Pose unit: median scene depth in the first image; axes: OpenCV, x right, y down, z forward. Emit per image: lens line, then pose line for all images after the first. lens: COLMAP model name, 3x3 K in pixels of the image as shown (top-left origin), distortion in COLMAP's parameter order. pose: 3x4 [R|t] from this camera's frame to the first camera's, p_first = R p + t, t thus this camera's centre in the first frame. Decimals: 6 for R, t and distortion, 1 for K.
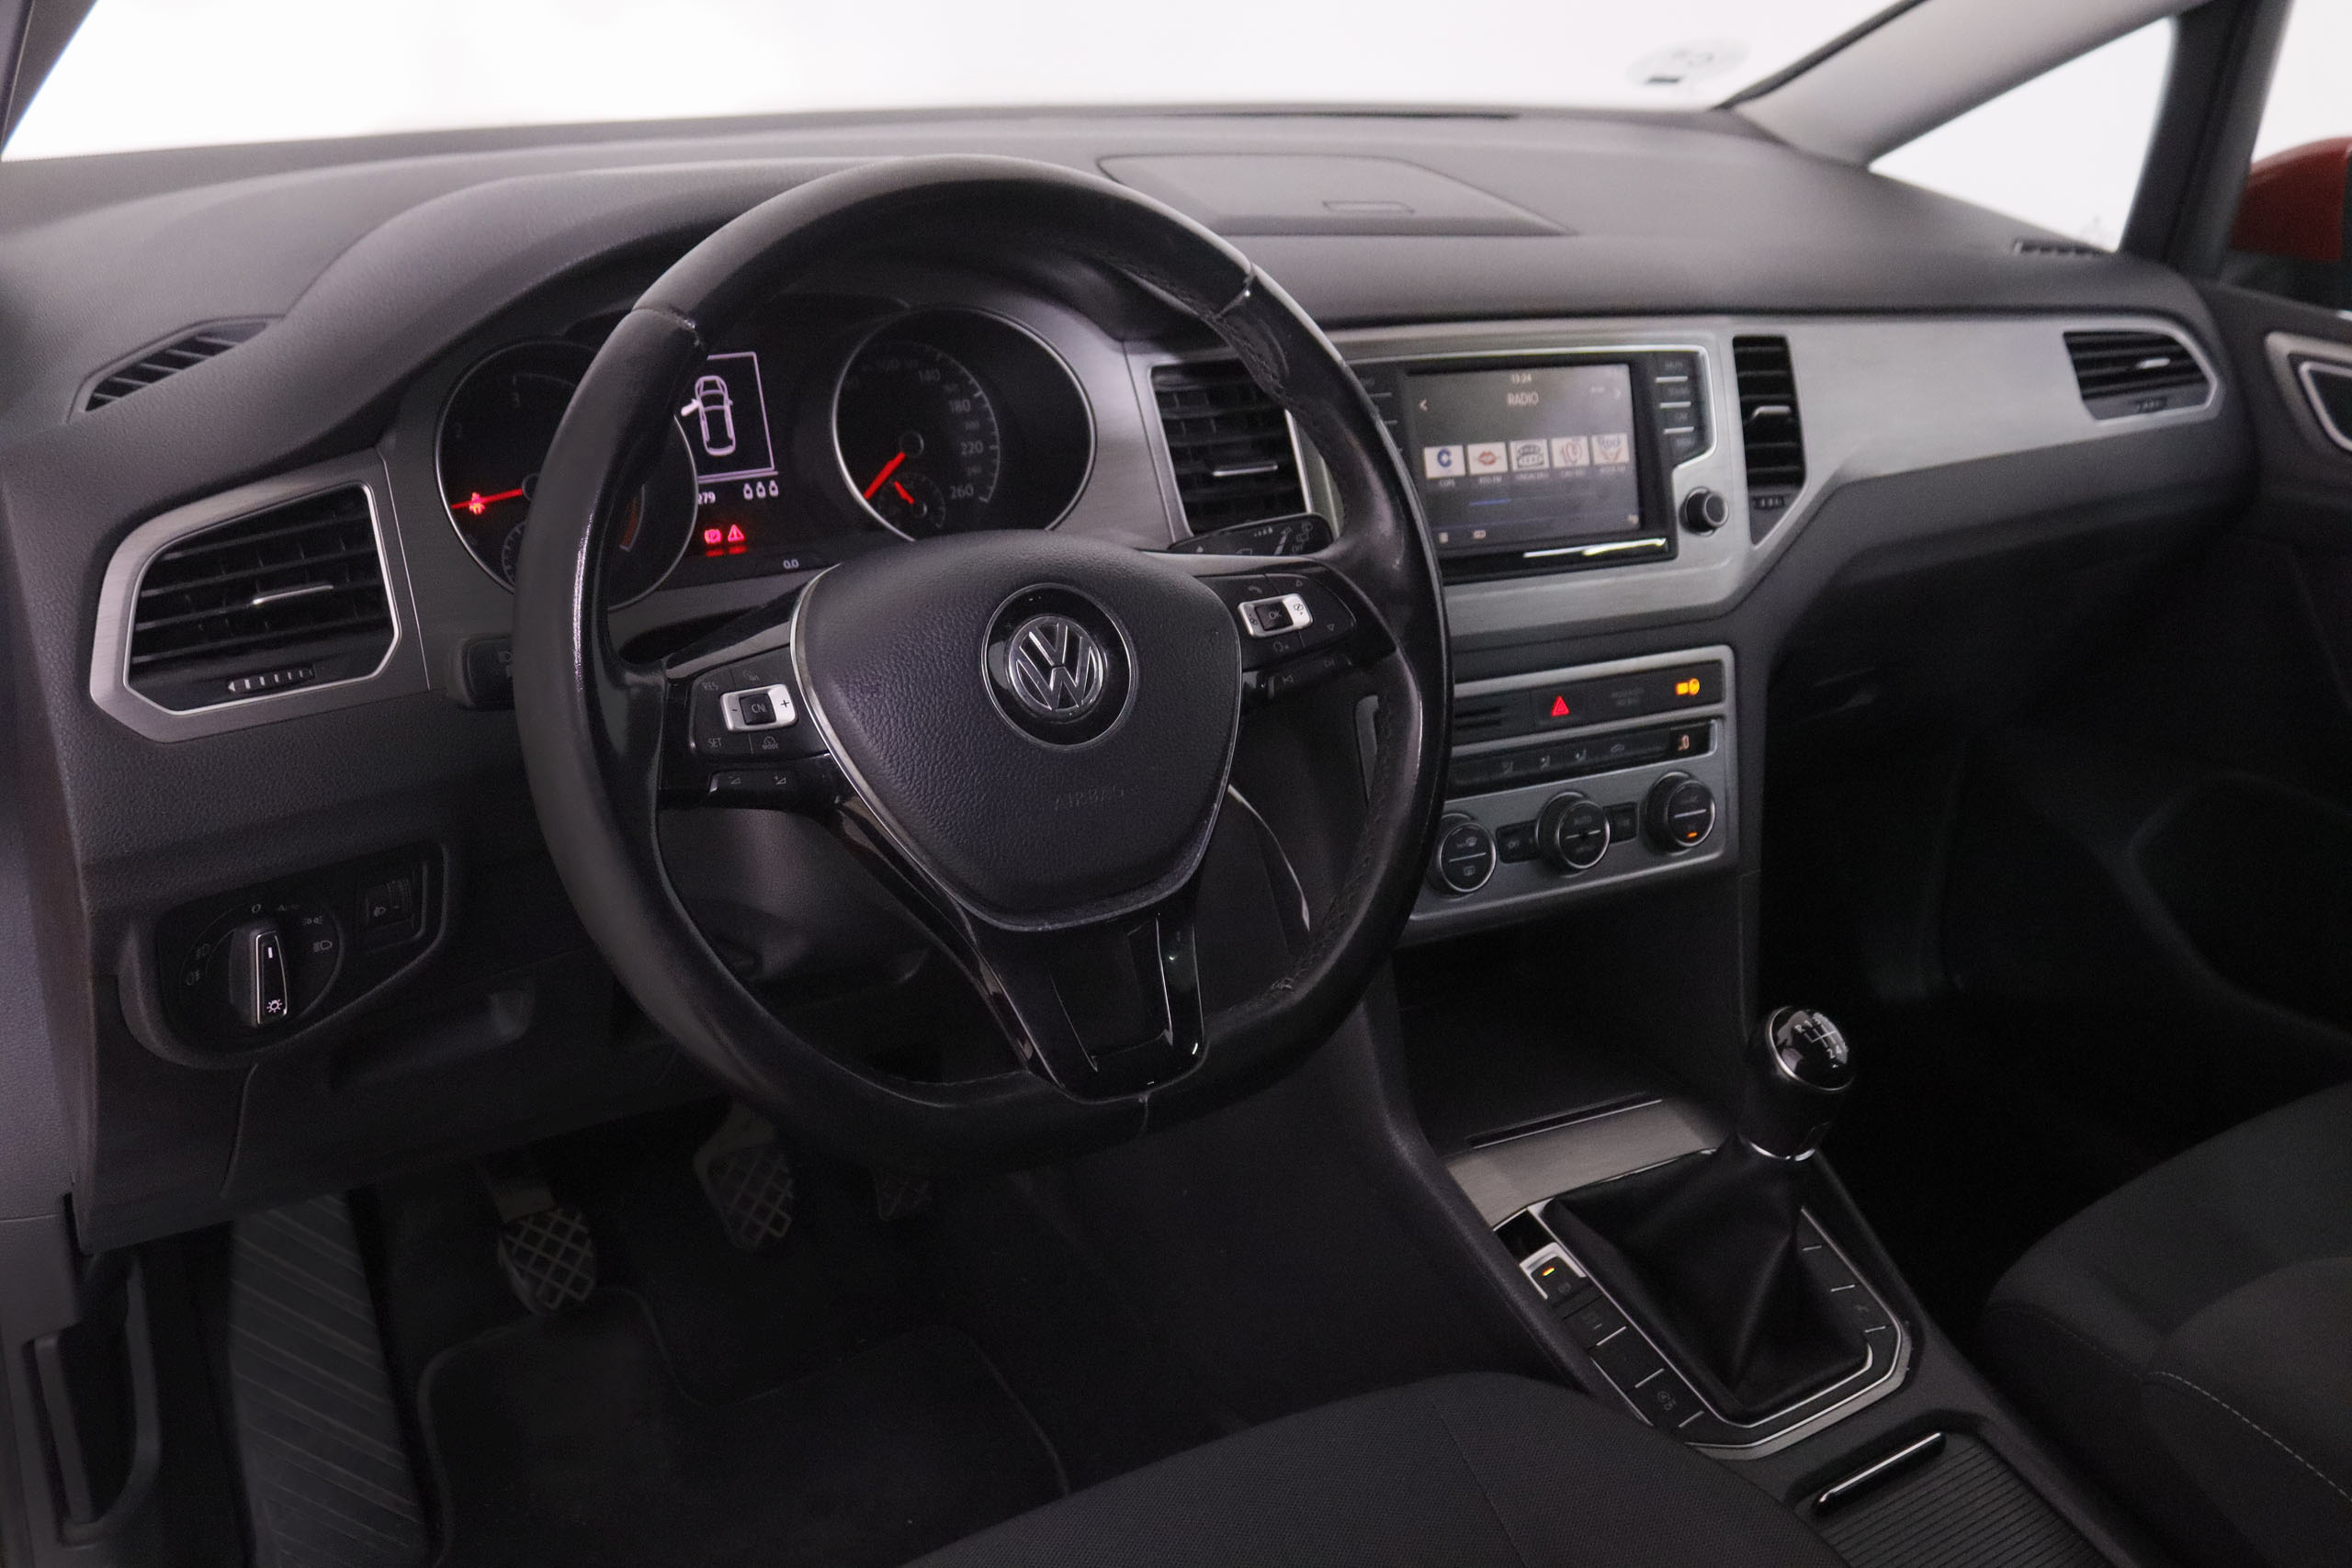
lens RADIAL K [[2170.5, 0, 1176.0], [0, 2170.5, 784.0], [0, 0, 1]] dist [-0.208818, 0.233023]
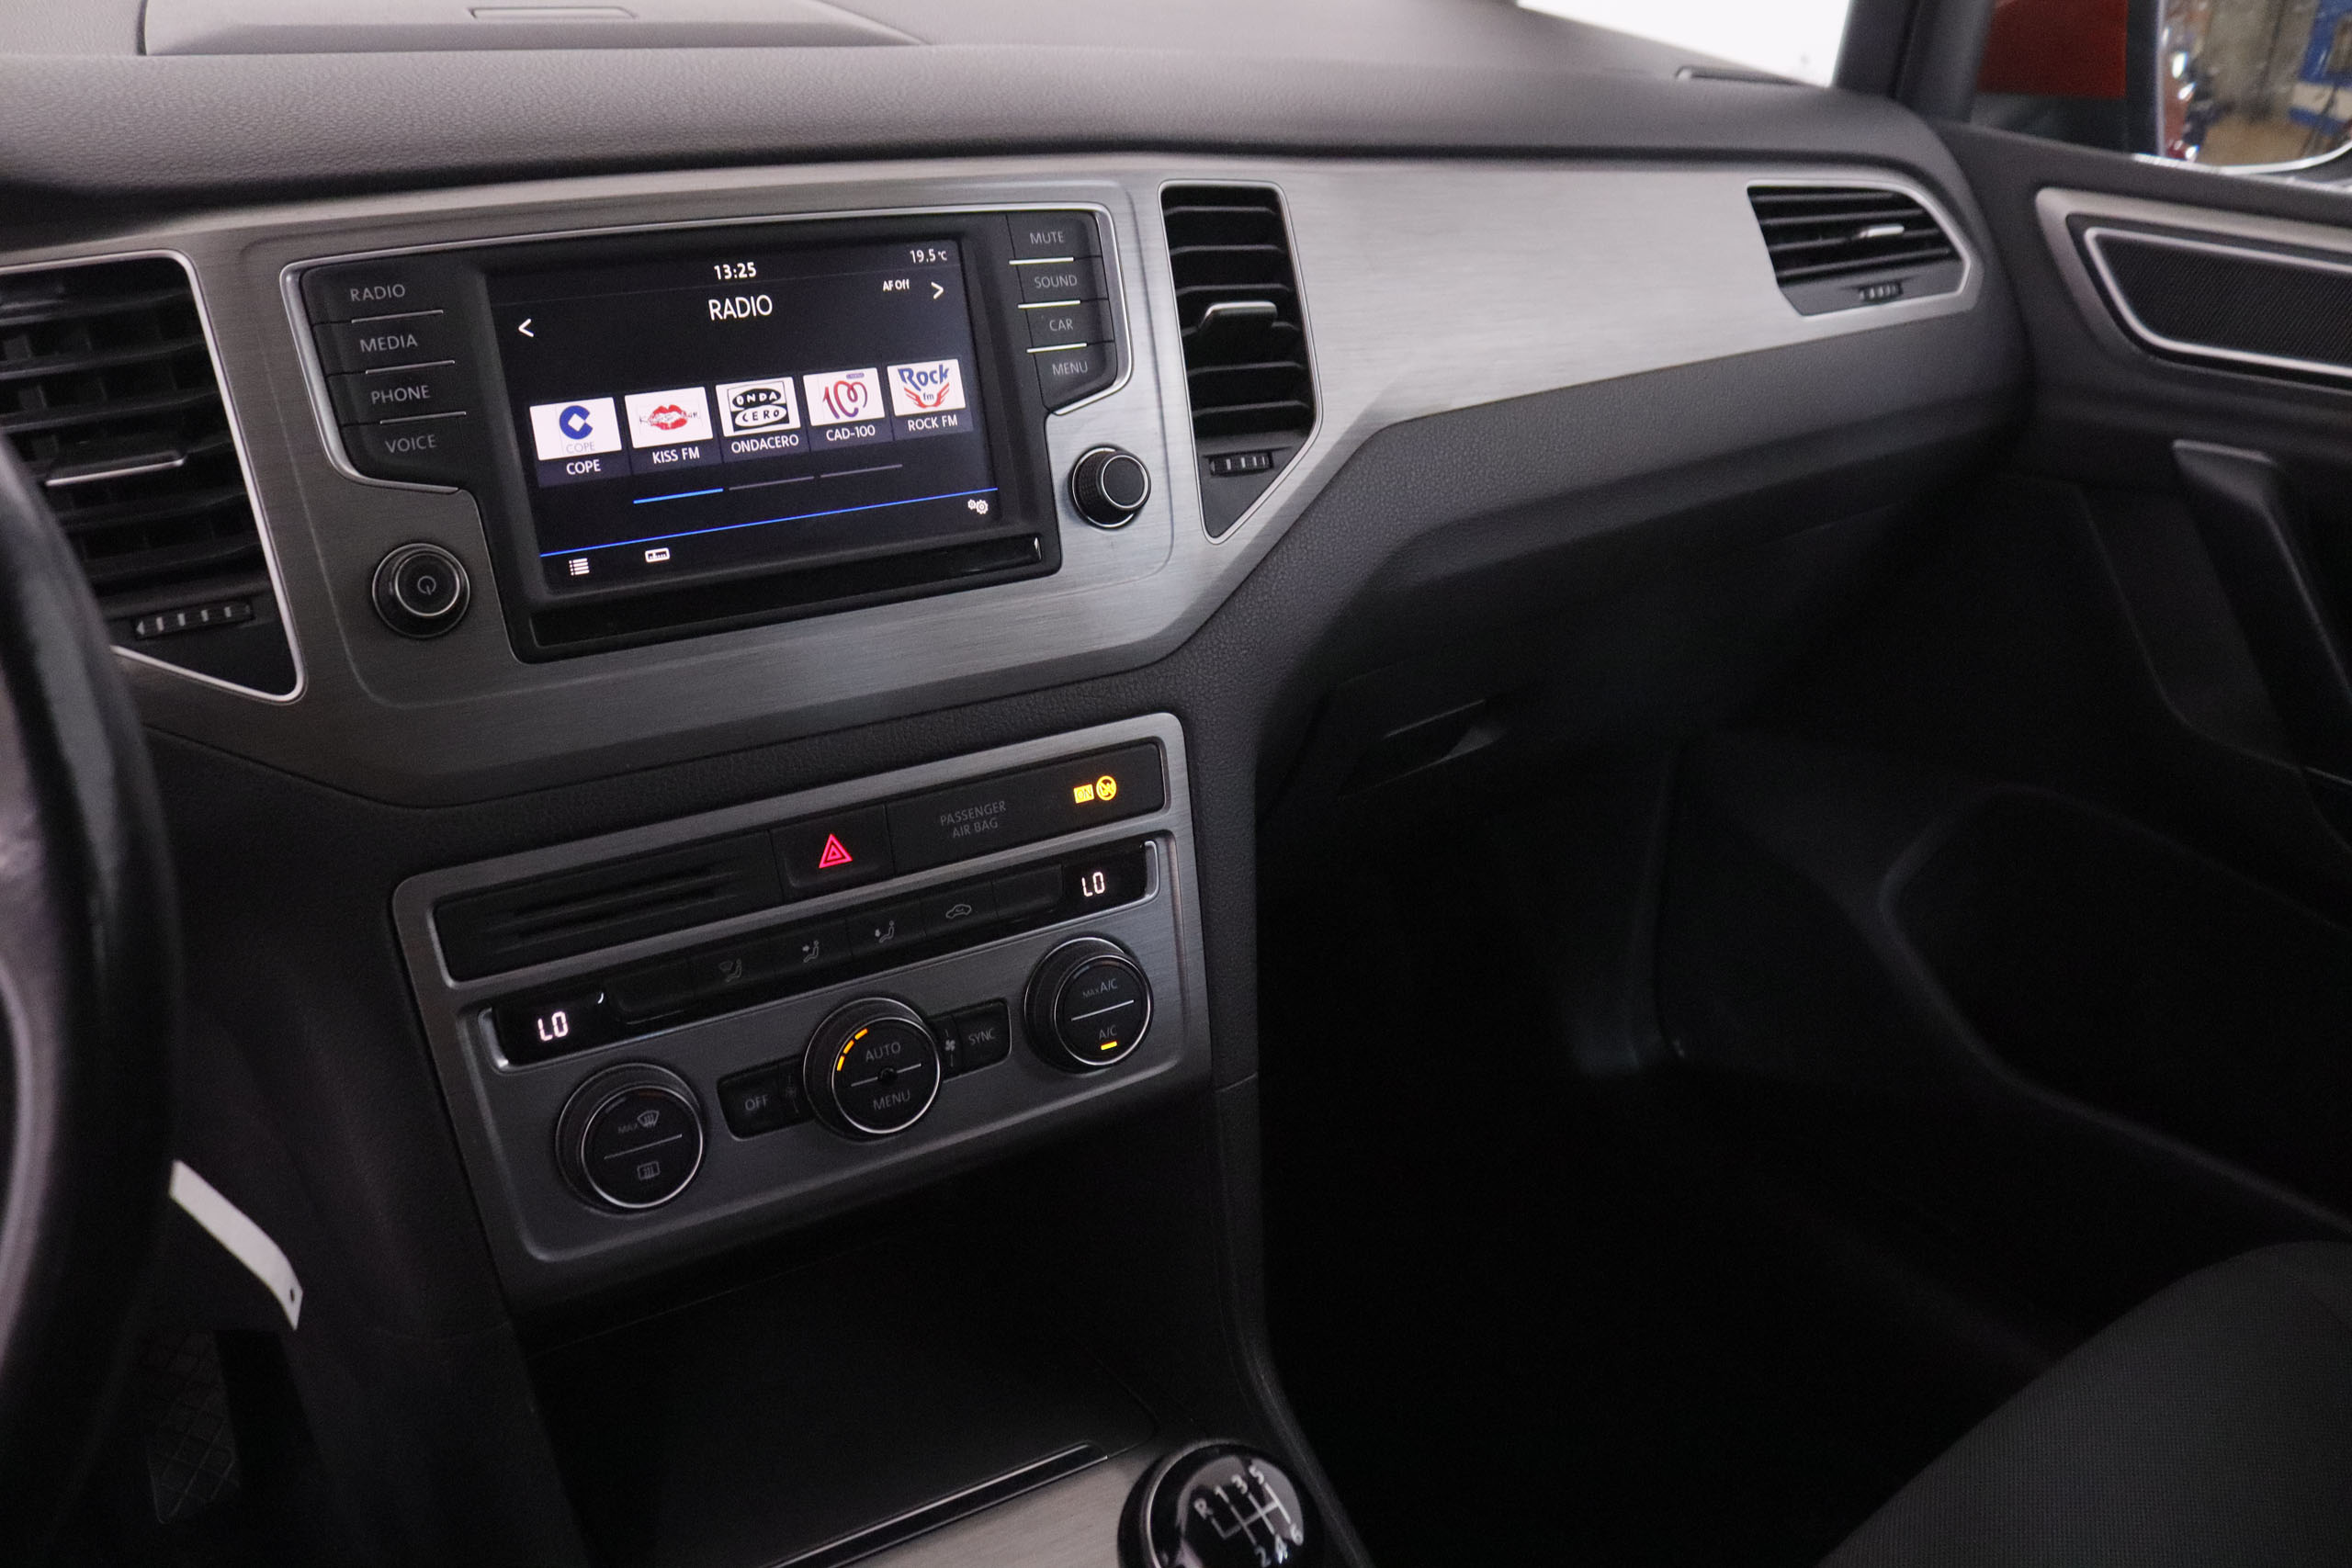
lens RADIAL K [[1916.9, 0, 1144.0], [0, 1916.9, 782.5], [0, 0, 1]] dist [-0.166378, 0.110454]
pose [[0.997577, -0.052909, 0.045182, 0.228866], [0.051483, 0.998156, 0.032155, -0.063466], [-0.046800, -0.029751, 0.998461, 0.481336]]
